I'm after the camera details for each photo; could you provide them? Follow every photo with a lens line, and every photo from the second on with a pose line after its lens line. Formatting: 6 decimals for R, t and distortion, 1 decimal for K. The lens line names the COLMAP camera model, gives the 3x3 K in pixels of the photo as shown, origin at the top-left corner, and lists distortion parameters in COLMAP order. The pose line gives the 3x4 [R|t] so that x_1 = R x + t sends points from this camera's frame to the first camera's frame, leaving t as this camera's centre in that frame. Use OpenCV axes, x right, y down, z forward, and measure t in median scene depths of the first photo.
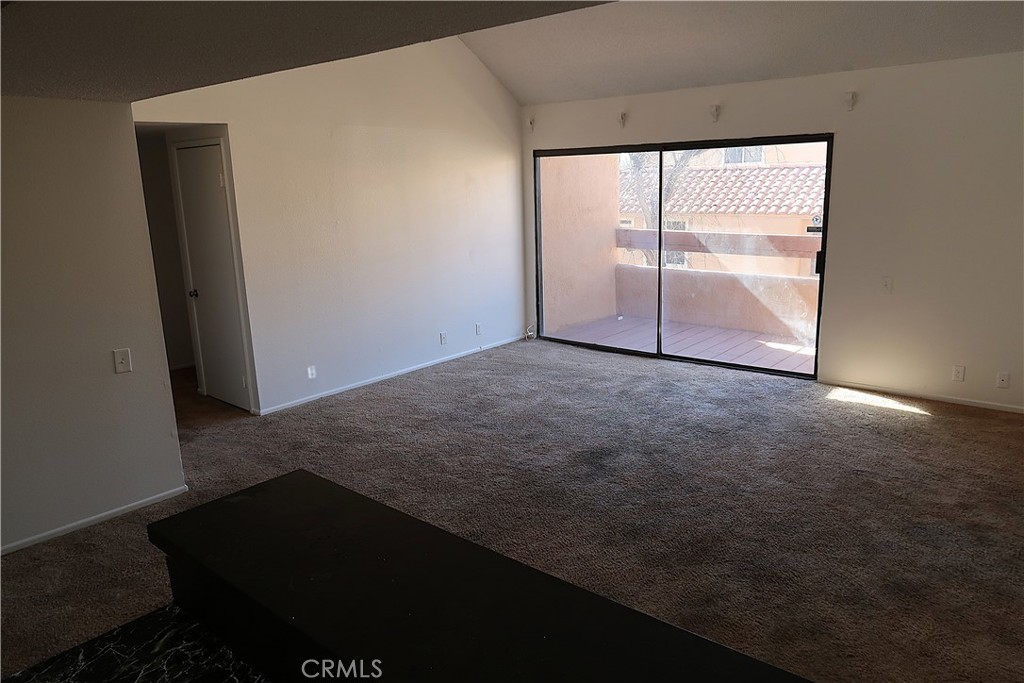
lens RADIAL K [[694.4, 0, 505.4], [0, 694.4, 338.5], [0, 0, 1]] dist [-0.024620, 0.000729]
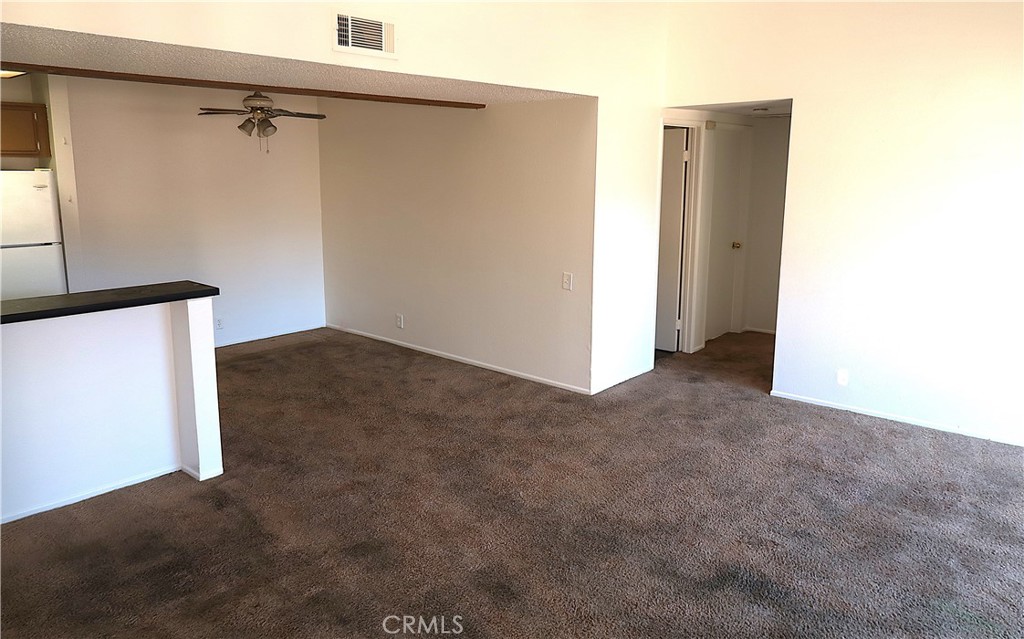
lens RADIAL K [[735.4, 0, 513.3], [0, 735.4, 322.6], [0, 0, 1]] dist [-0.022565, -0.002211]
pose [[-0.011633, 0.234501, -0.972046, 0.553758], [-0.227344, 0.946033, 0.230946, -0.122855], [0.973745, 0.223676, 0.042307, 0.542175]]
